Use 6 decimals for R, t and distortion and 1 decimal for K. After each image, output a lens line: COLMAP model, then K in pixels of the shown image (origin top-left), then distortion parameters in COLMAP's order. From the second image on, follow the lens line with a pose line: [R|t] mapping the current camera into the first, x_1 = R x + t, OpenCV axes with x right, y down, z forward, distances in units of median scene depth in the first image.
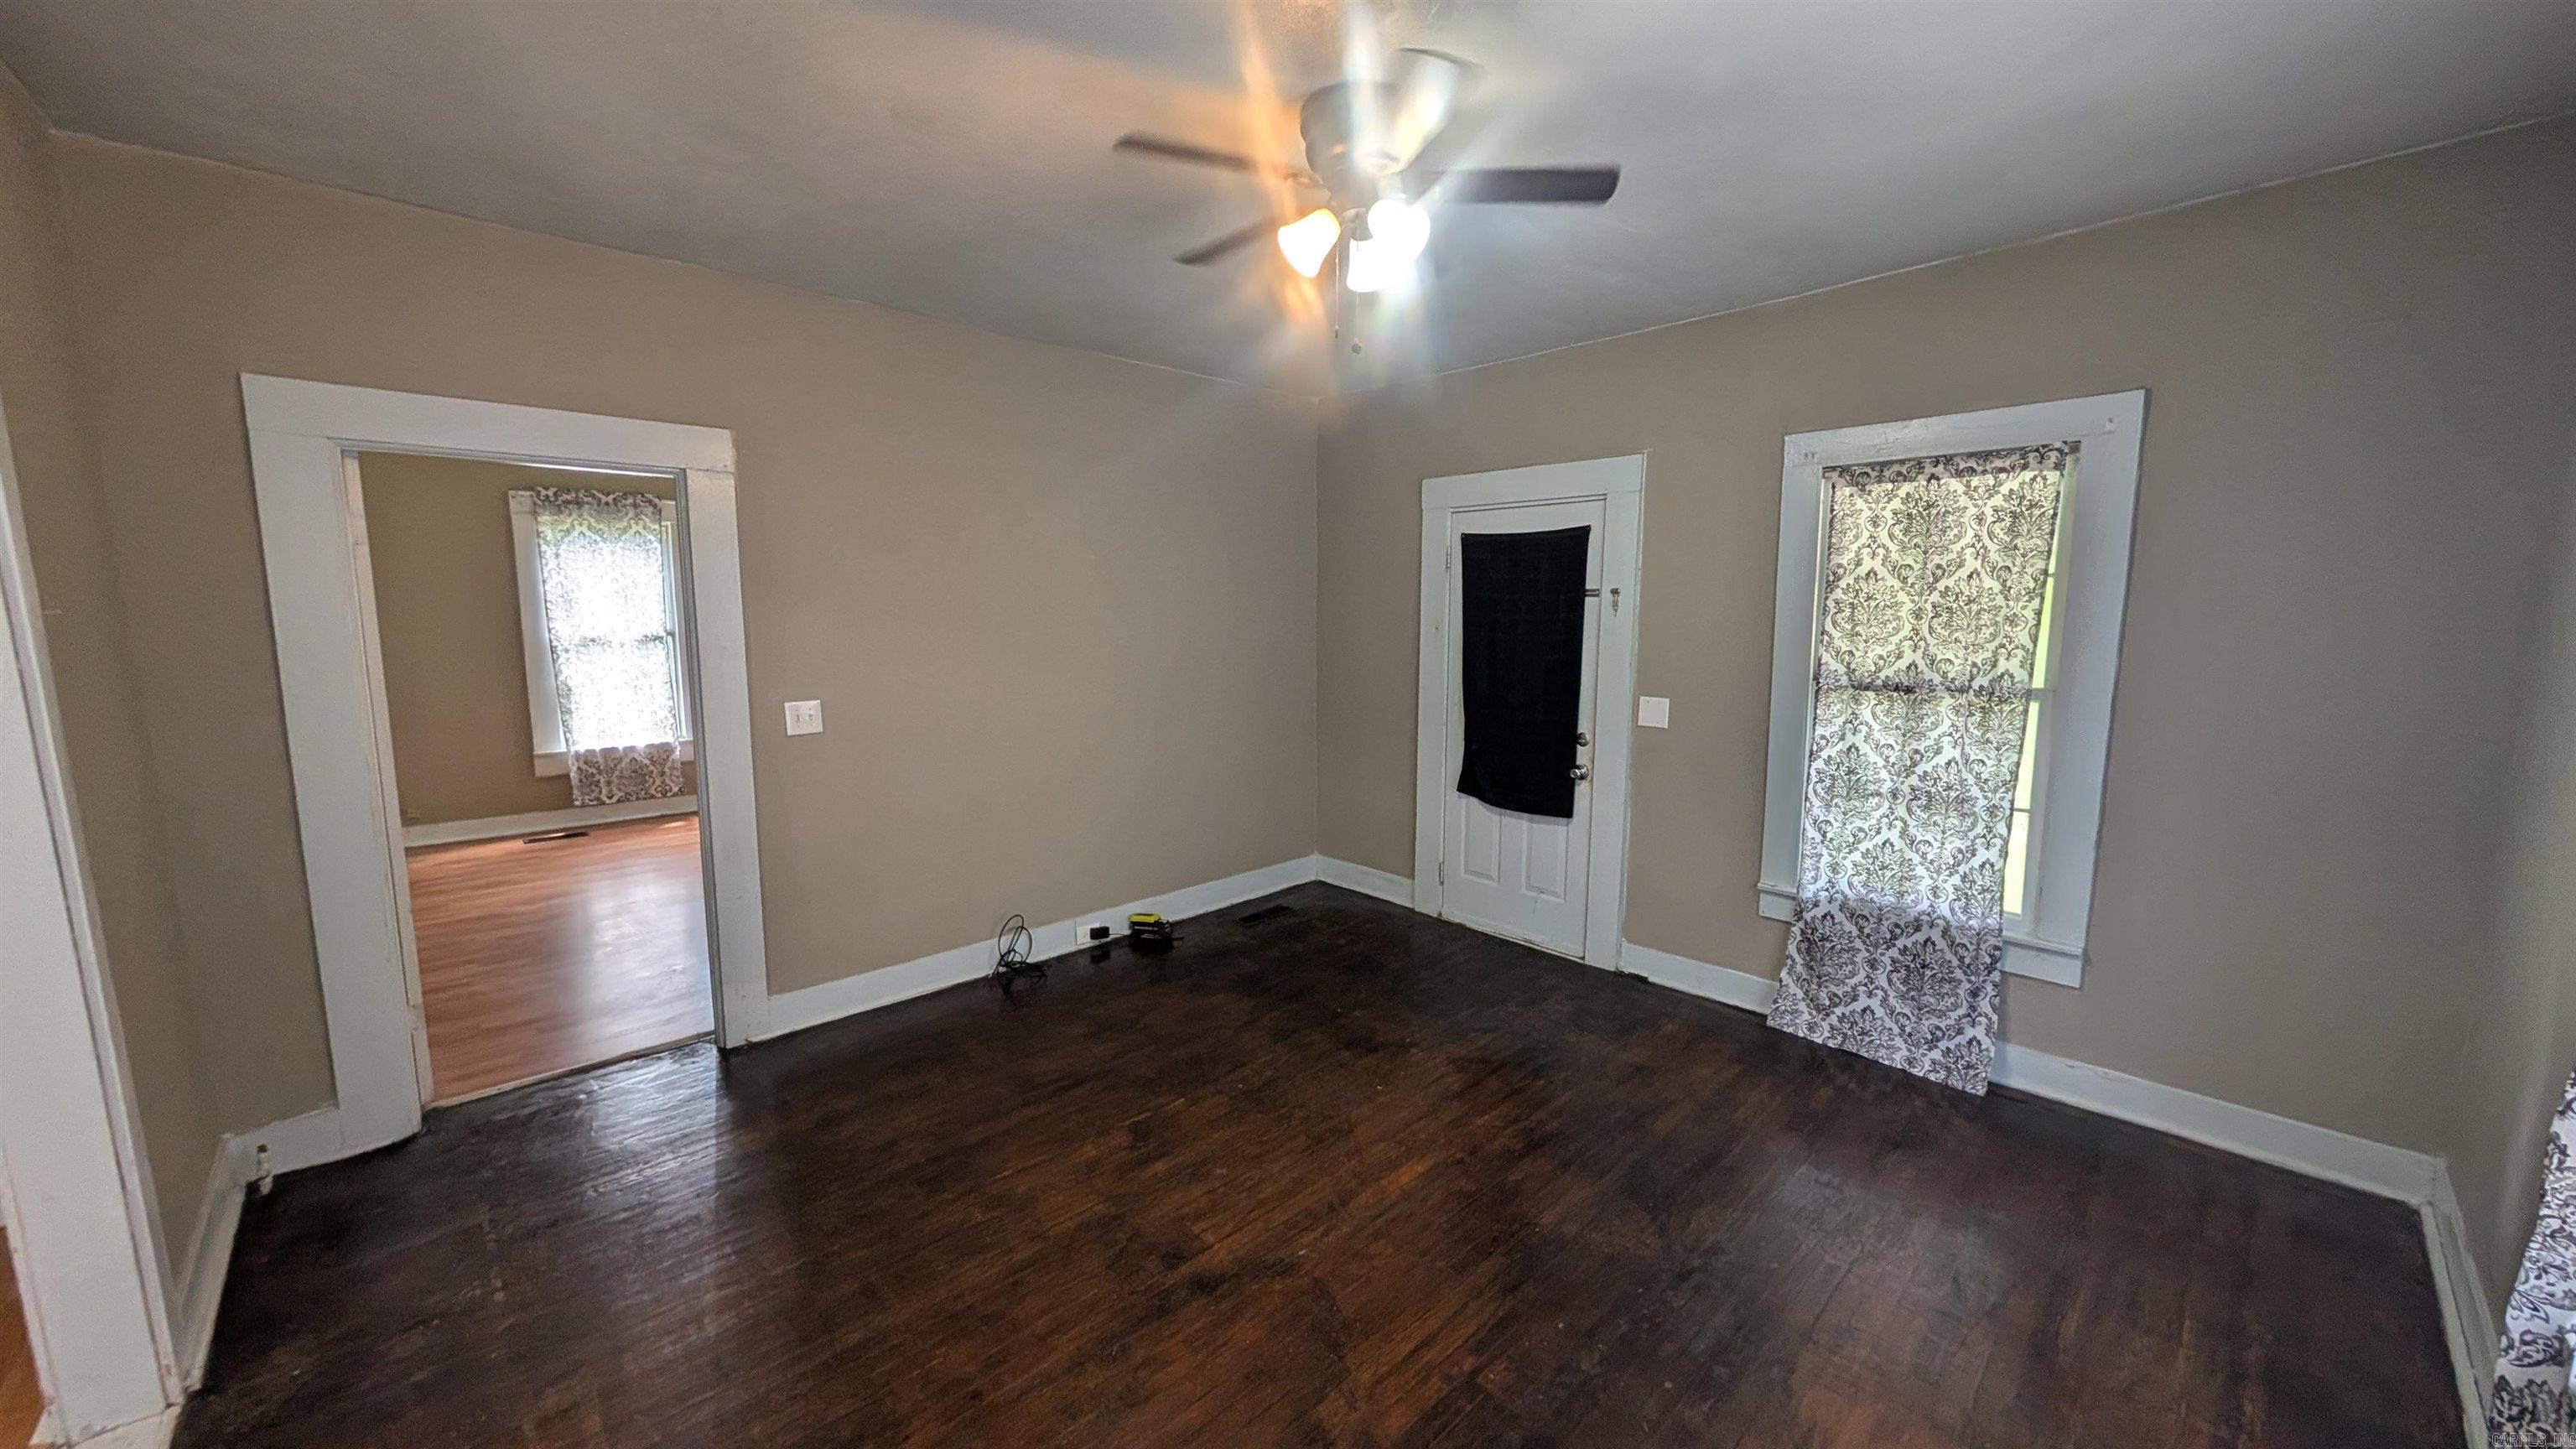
lens RADIAL K [[935.6, 0, 1293.9], [0, 935.6, 726.2], [0, 0, 1]] dist [-0.001254, 0.000227]
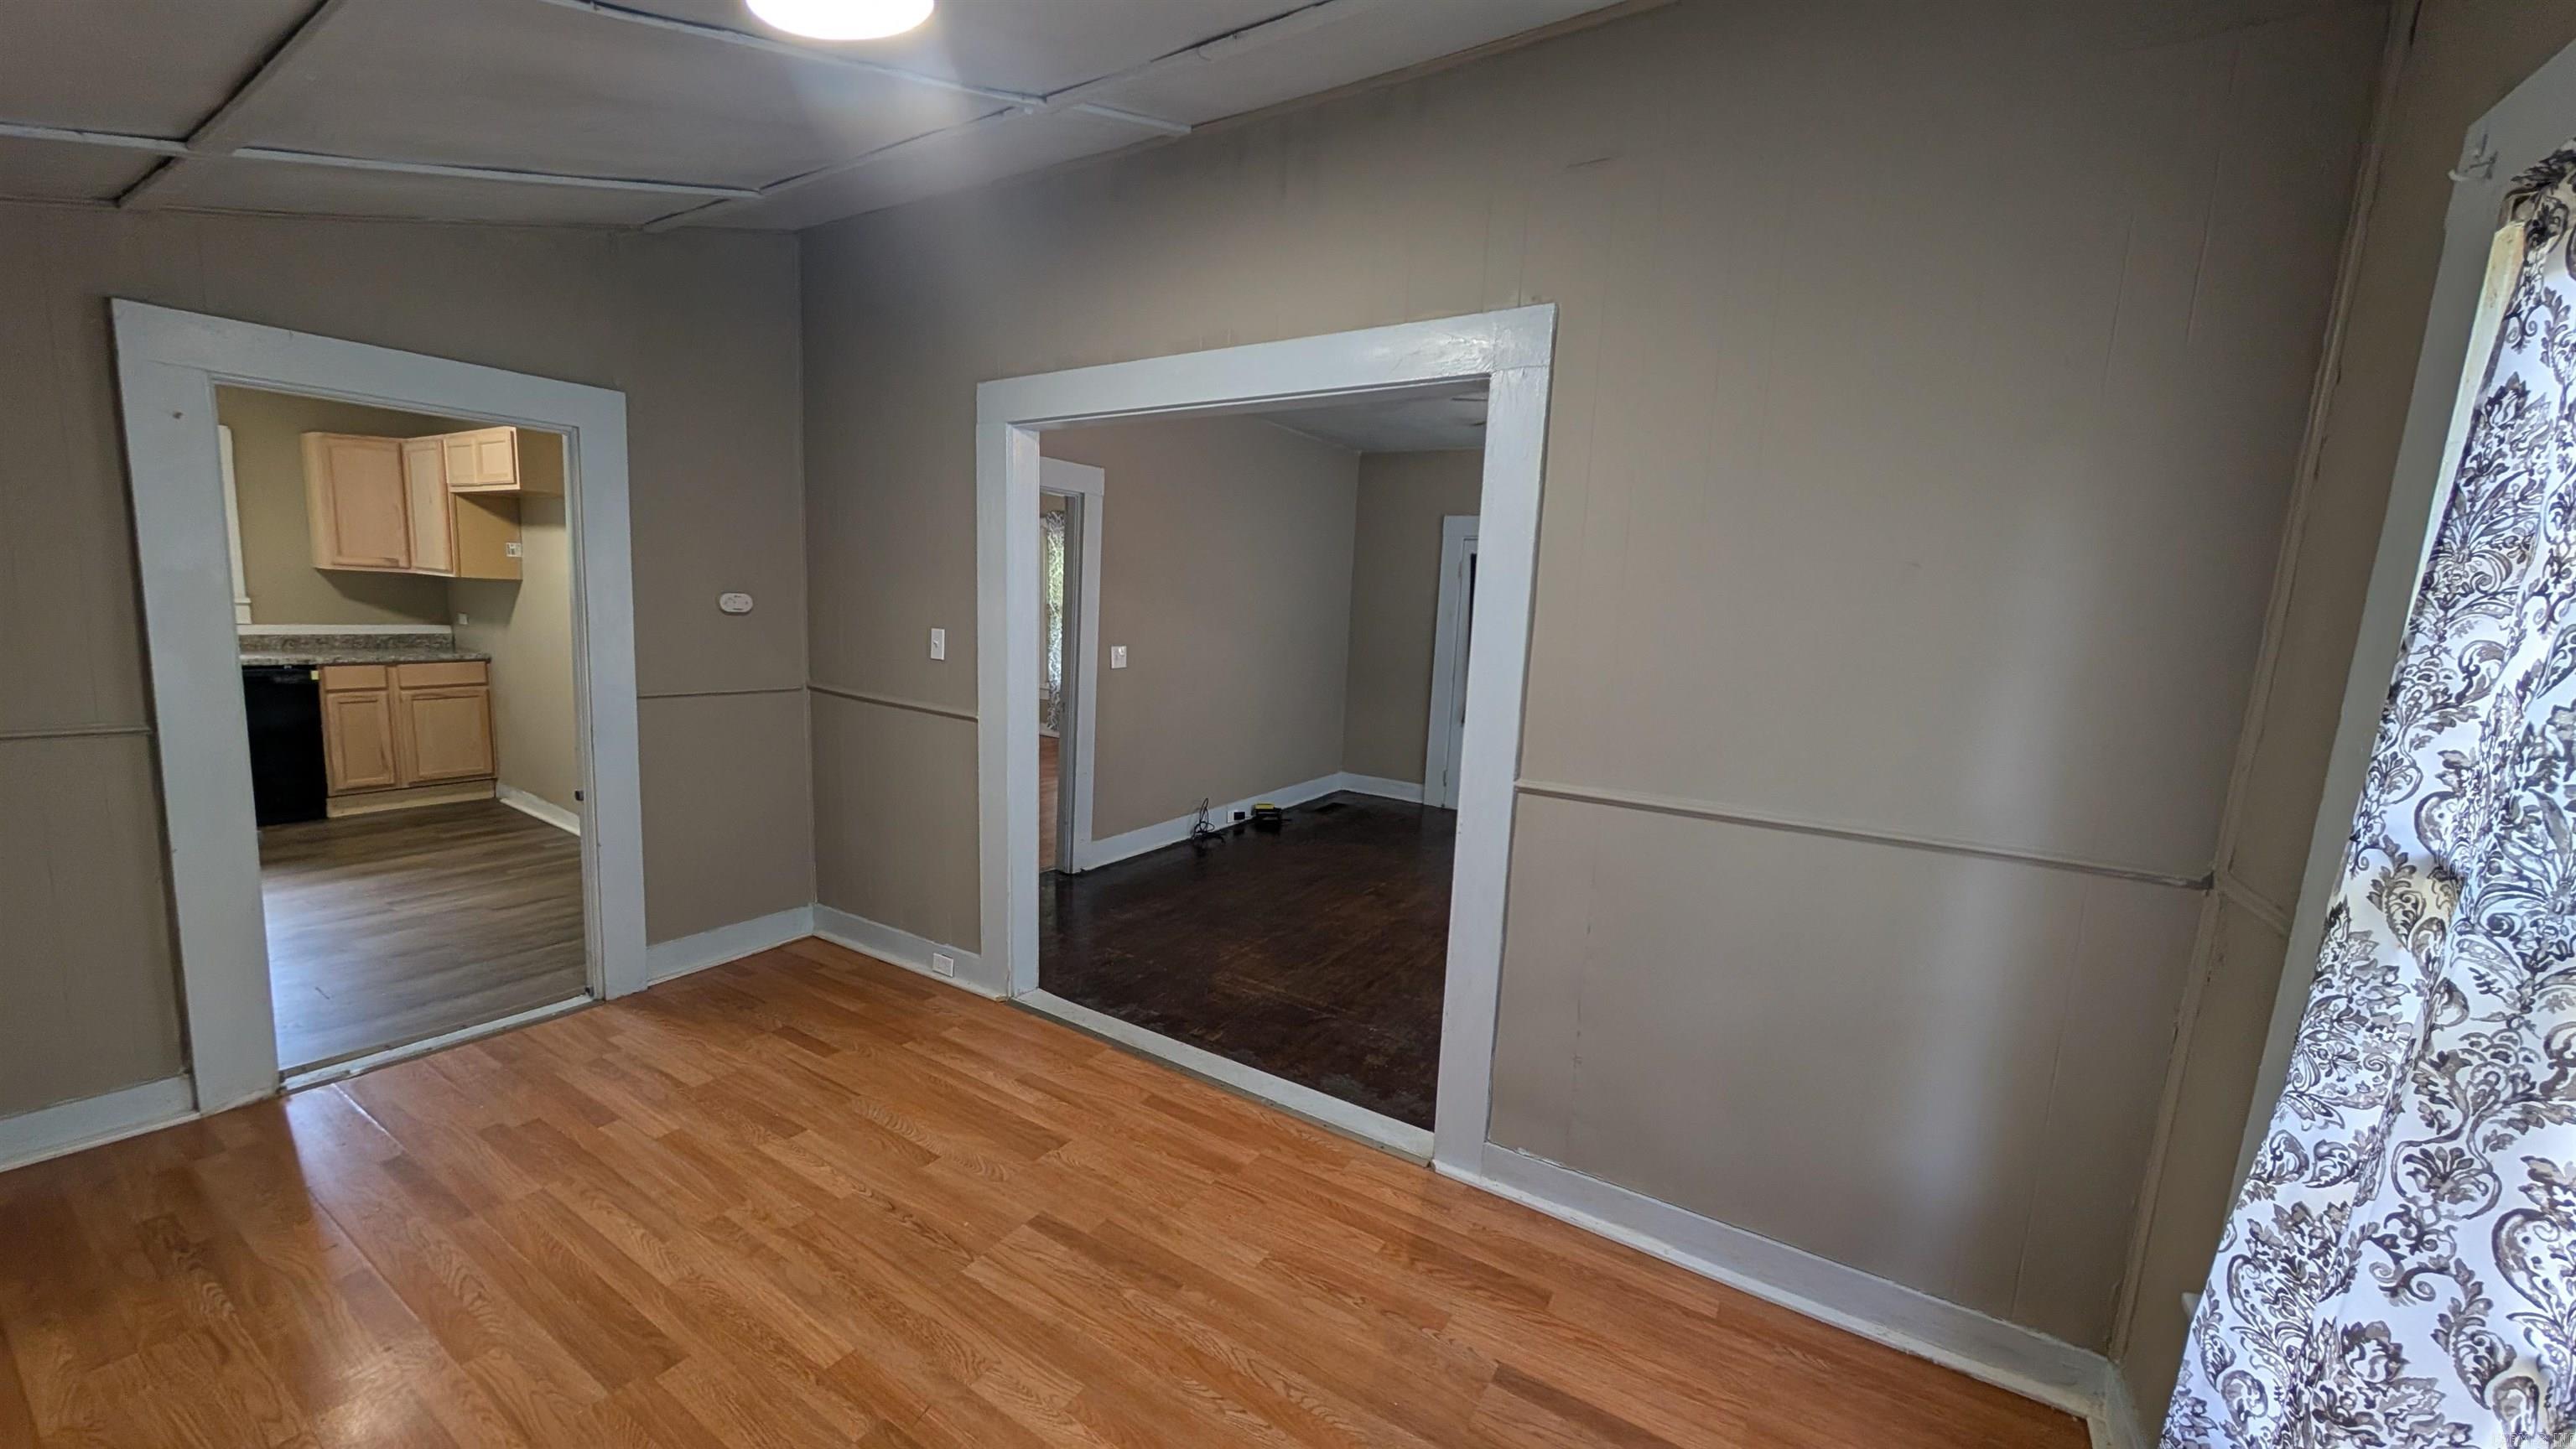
lens RADIAL K [[935.6, 0, 1293.9], [0, 935.6, 726.2], [0, 0, 1]] dist [-0.001254, 0.000227]
pose [[0.968095, 0.009423, 0.250405, -0.620673], [-0.013502, 0.999803, 0.014577, 0.075593], [-0.250219, -0.017493, 0.968031, -0.539342]]
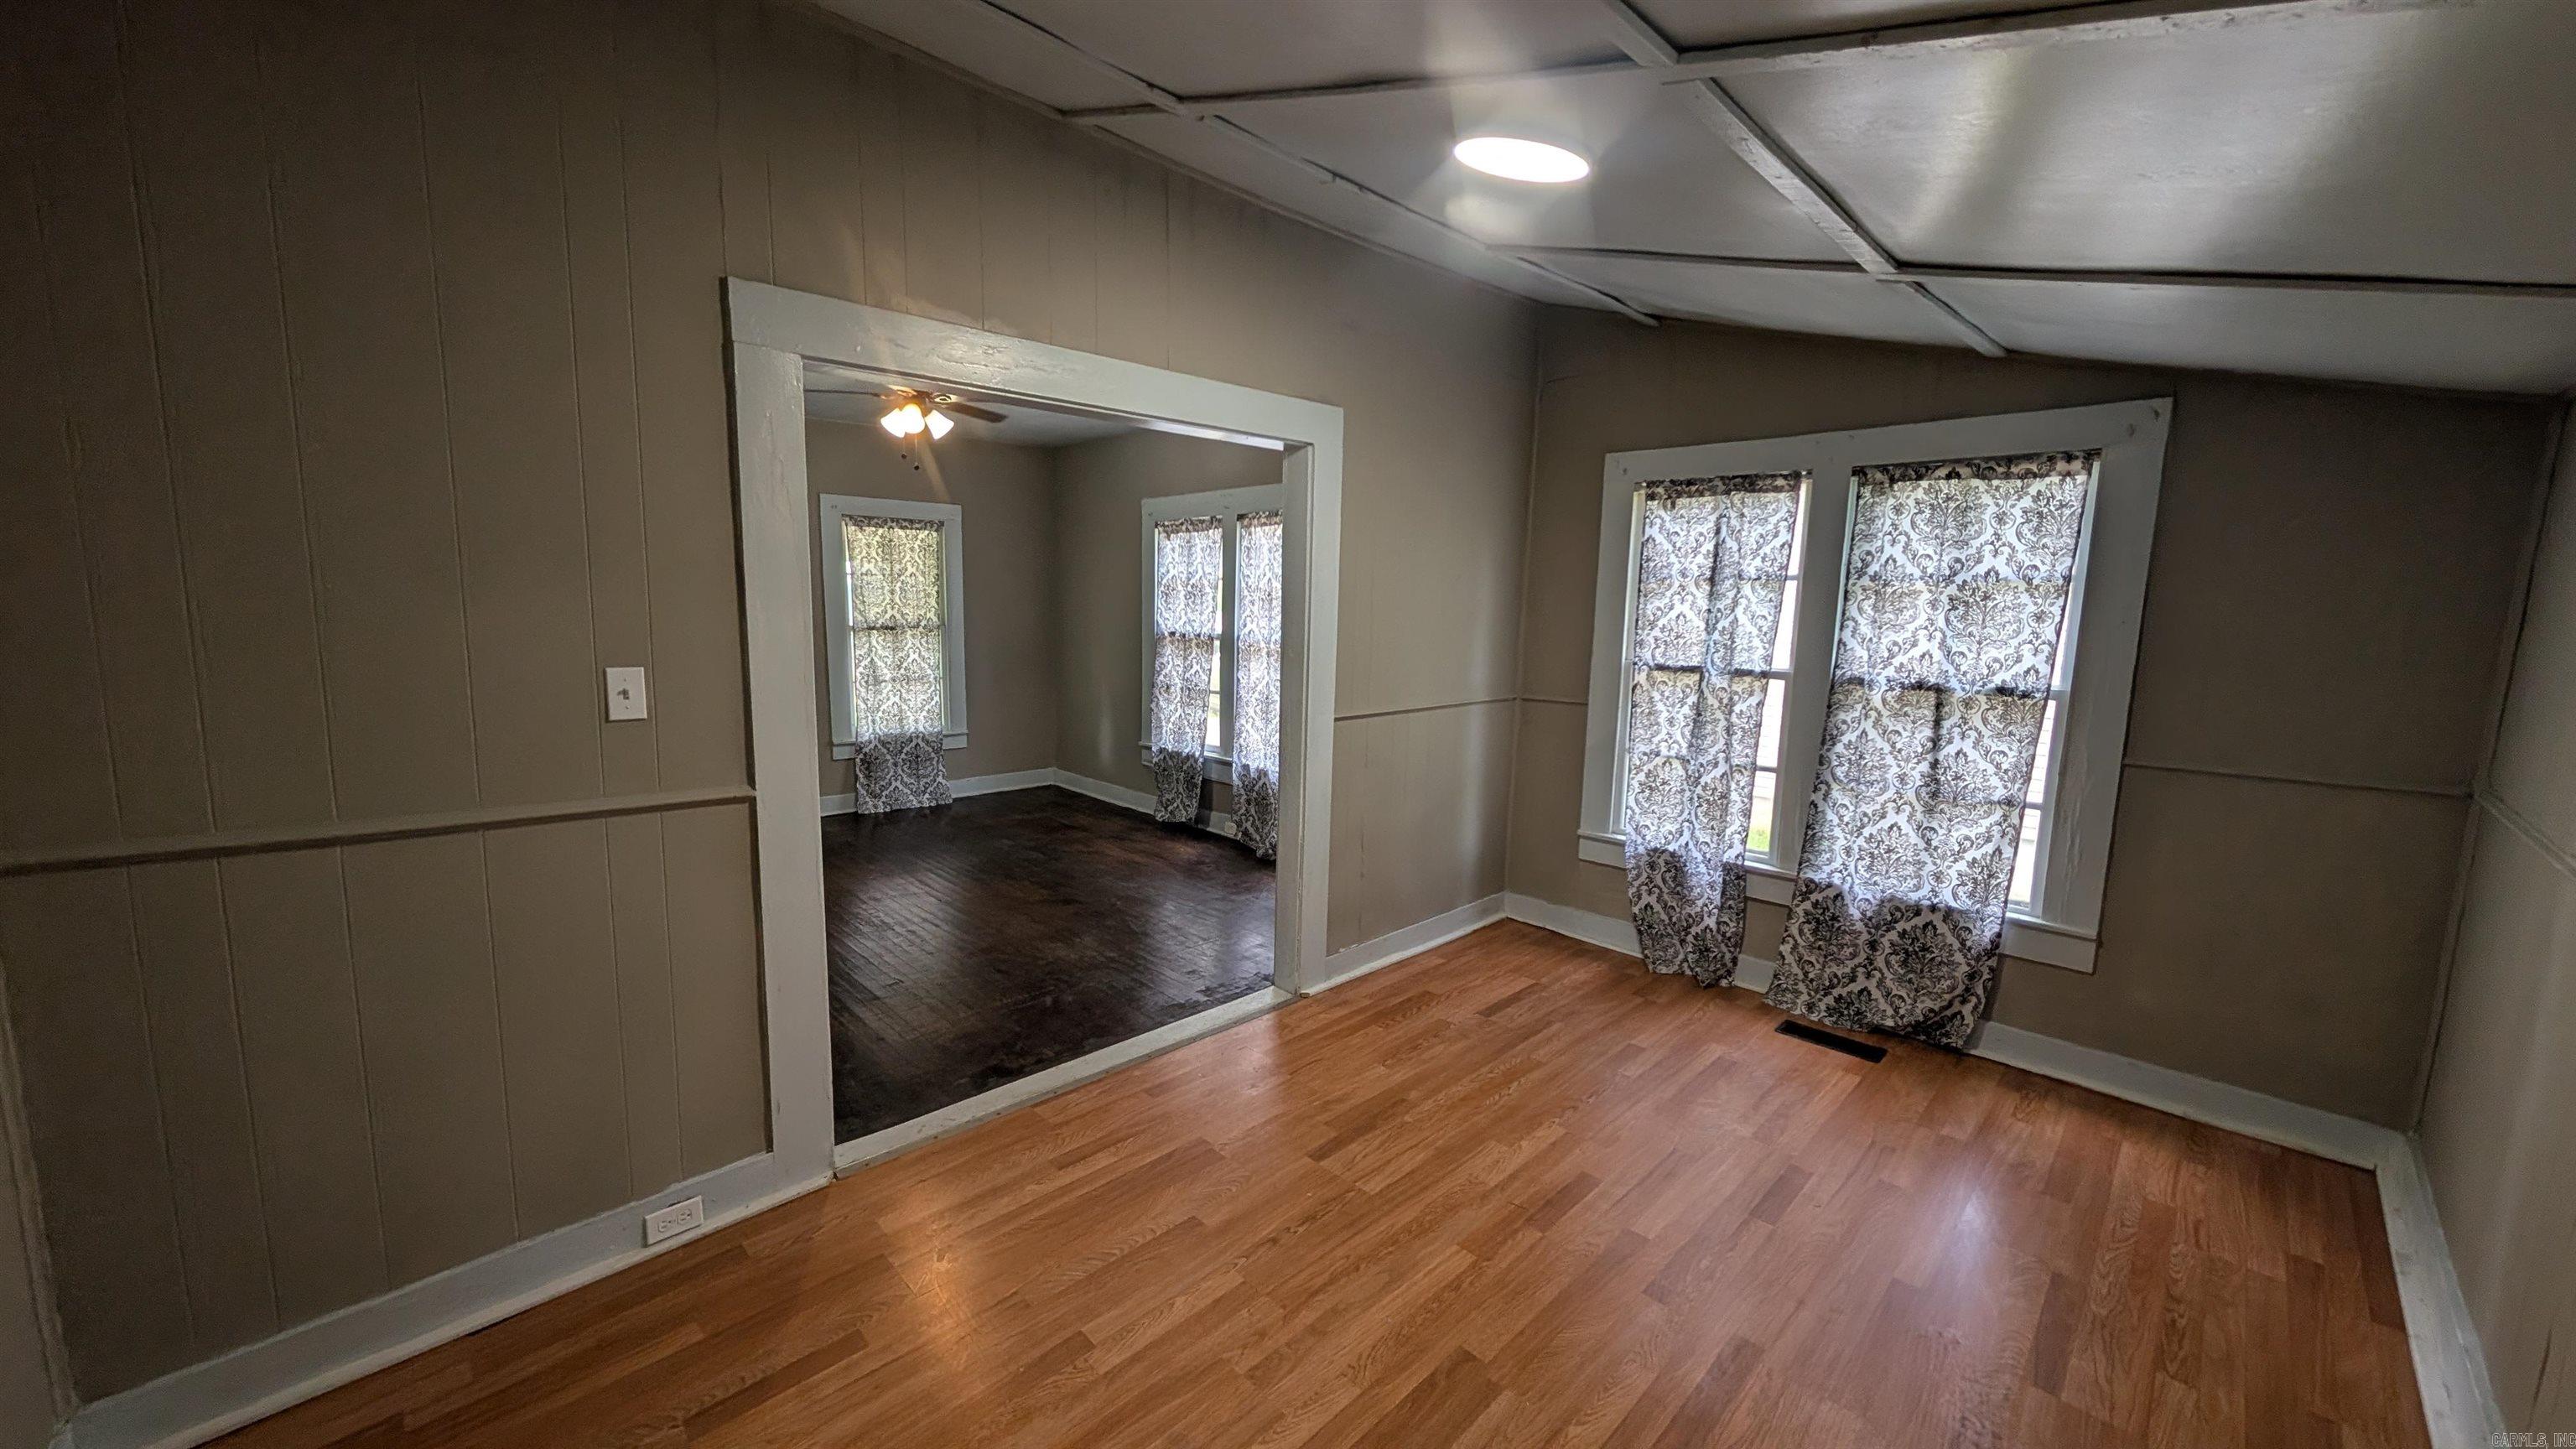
lens RADIAL K [[935.6, 0, 1293.9], [0, 935.6, 726.2], [0, 0, 1]] dist [-0.001254, 0.000227]
pose [[-0.010597, -0.131737, 0.991228, -1.327718], [0.103679, 0.985796, 0.132123, -0.006477], [-0.994554, 0.104170, 0.003212, 0.117238]]
